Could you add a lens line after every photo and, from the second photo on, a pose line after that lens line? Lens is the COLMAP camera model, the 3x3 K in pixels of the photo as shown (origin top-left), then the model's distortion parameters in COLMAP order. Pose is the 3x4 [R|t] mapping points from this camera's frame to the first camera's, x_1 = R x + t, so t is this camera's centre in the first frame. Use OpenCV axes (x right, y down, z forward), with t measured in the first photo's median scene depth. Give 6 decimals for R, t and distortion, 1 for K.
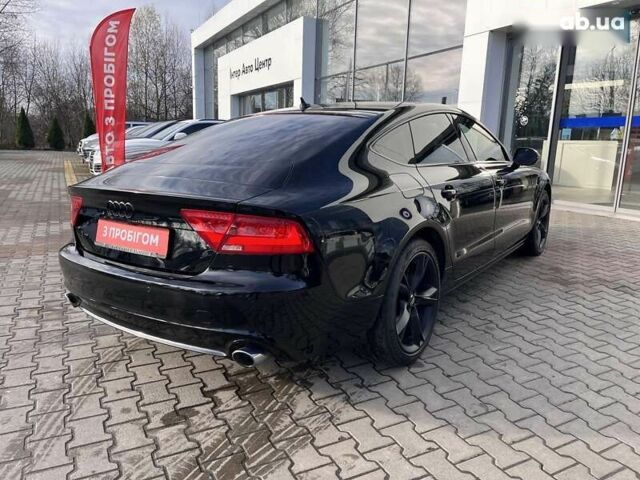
lens RADIAL K [[485.3, 0, 320.0], [0, 485.3, 240.0], [0, 0, 1]] dist [0.056446, -0.051519]
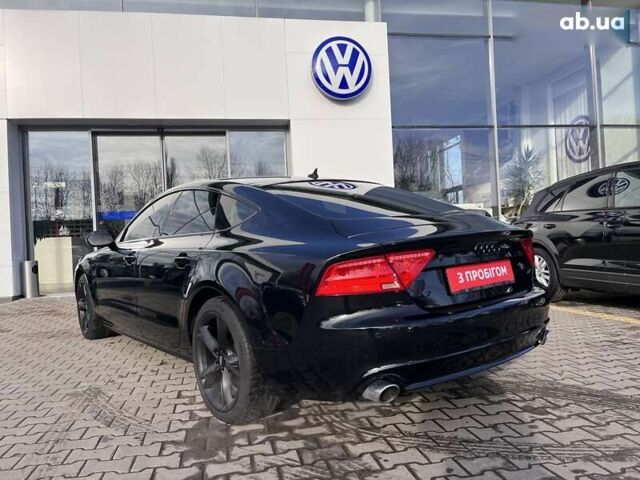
lens RADIAL K [[489.6, 0, 320.0], [0, 489.6, 240.0], [0, 0, 1]] dist [0.060101, -0.067477]
pose [[0.283731, -0.036047, 0.958226, -0.429784], [0.240987, 0.969902, -0.034870, -0.036768], [-0.928128, 0.240813, 0.283878, 0.278971]]
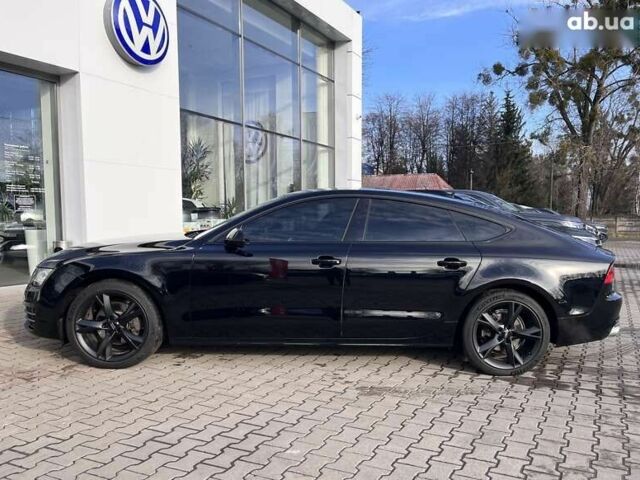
lens RADIAL K [[545.7, 0, 350.4], [0, 545.7, 262.0], [0, 0, 1]] dist [0.038077, -0.007311]
pose [[-0.605798, -0.099439, 0.789380, -0.452068], [0.132378, 0.965731, 0.223247, -0.194212], [-0.784528, 0.239739, -0.571875, 0.869692]]
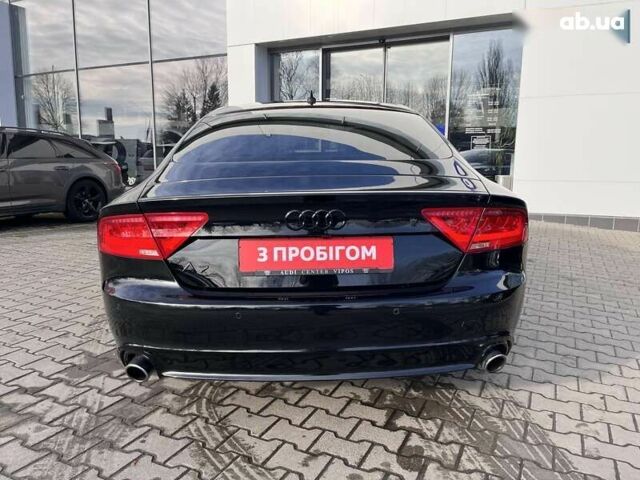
lens RADIAL K [[489.6, 0, 320.0], [0, 489.6, 240.0], [0, 0, 1]] dist [0.060101, -0.067477]
pose [[0.803621, -0.116916, 0.583544, -0.230806], [0.132029, 0.991104, 0.016750, -0.011696], [-0.580311, 0.063584, 0.811909, 0.102128]]
